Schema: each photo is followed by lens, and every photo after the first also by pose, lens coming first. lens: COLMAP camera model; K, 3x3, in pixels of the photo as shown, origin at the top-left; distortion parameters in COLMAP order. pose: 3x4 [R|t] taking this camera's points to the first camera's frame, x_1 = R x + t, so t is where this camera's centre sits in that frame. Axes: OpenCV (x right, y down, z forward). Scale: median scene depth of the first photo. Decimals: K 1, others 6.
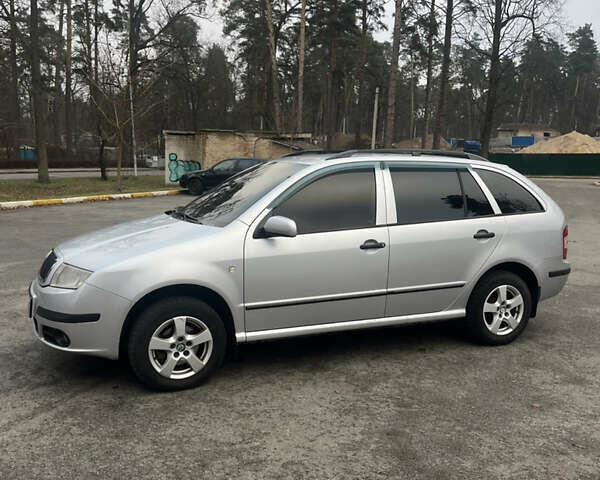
lens RADIAL K [[622.0, 0, 305.3], [0, 622.0, 240.4], [0, 0, 1]] dist [0.023882, -0.016555]
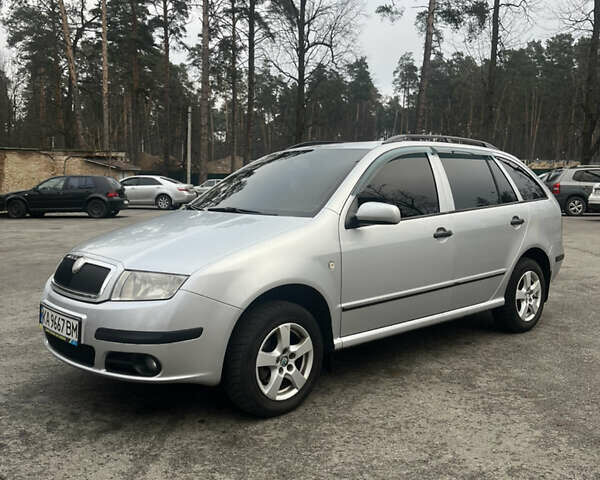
lens RADIAL K [[622.0, 0, 305.3], [0, 622.0, 240.4], [0, 0, 1]] dist [0.023882, -0.016555]
pose [[0.943686, -0.046939, 0.327496, -0.357438], [0.059213, 0.997864, -0.027603, 0.028710], [-0.325500, 0.045441, 0.944449, 0.162038]]
